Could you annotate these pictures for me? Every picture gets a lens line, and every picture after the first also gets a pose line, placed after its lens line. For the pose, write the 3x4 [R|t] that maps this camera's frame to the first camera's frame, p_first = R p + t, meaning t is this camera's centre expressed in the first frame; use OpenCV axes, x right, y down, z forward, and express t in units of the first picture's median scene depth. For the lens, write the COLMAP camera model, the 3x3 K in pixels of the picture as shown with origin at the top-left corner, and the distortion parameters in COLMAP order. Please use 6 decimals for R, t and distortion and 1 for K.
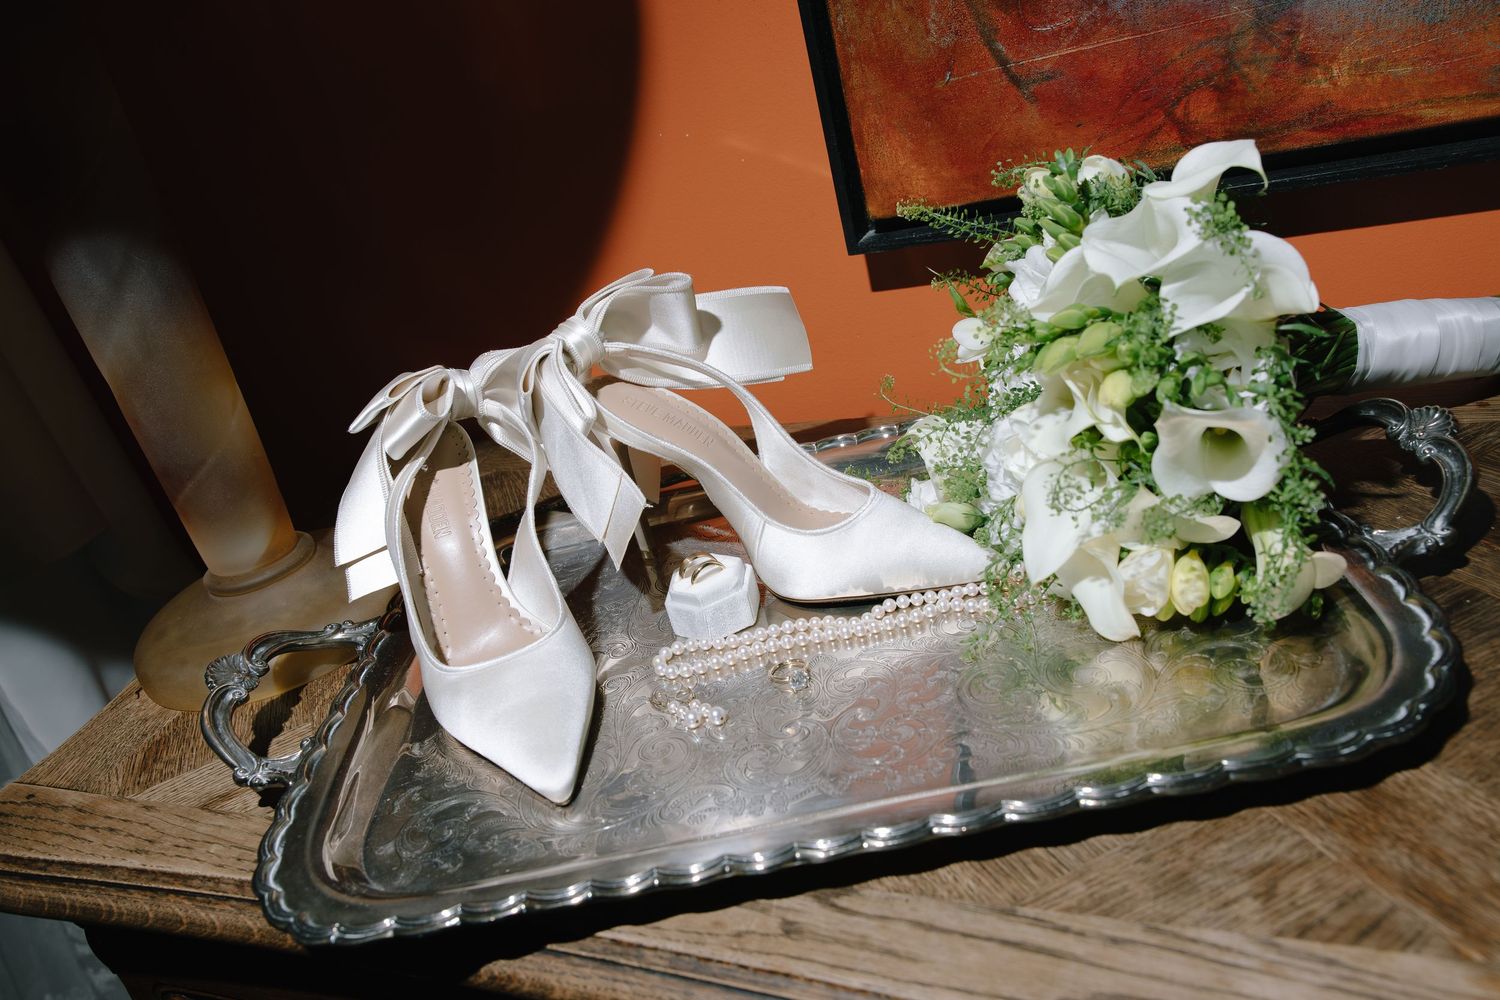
lens RADIAL K [[1244.1, 0, 750.0], [0, 1244.1, 500.0], [0, 0, 1]] dist [-0.002535, 0.001313]
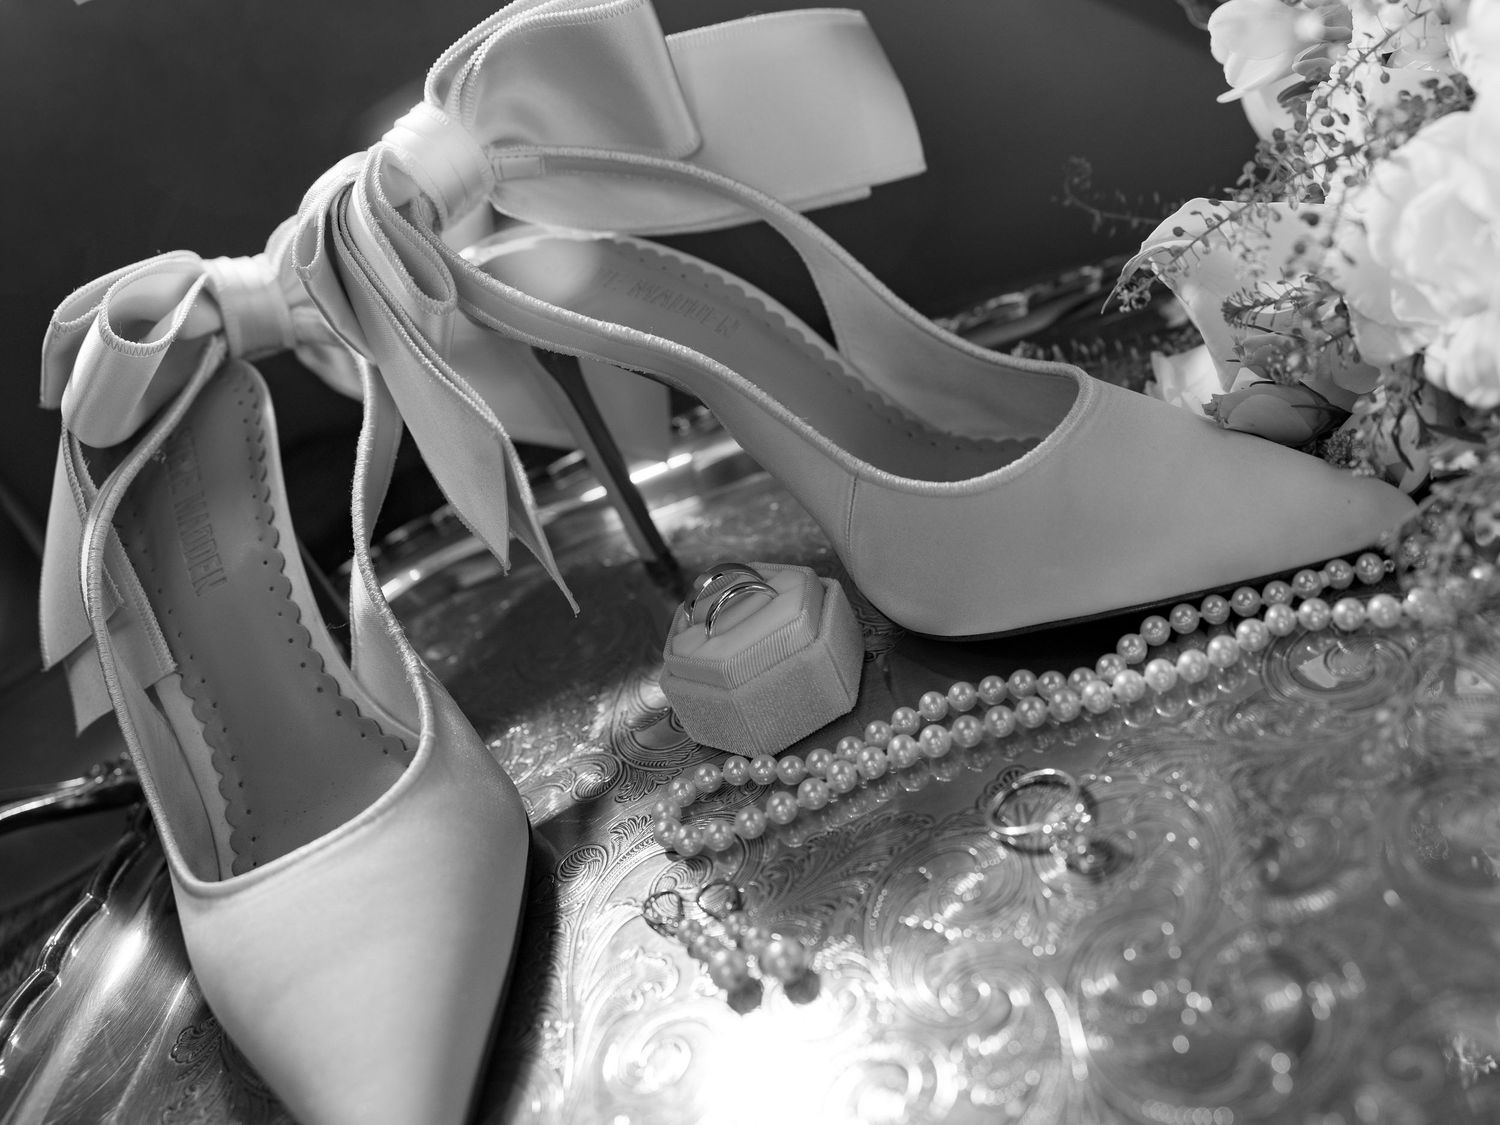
lens RADIAL K [[1170.7, 0, 750.0], [0, 1170.7, 562.5], [0, 0, 1]] dist [-0.002359, -0.000992]
pose [[0.985885, -0.115564, -0.121145, 0.025913], [0.128083, 0.986585, 0.101212, -0.001959], [0.107824, -0.115300, 0.987461, 0.688824]]
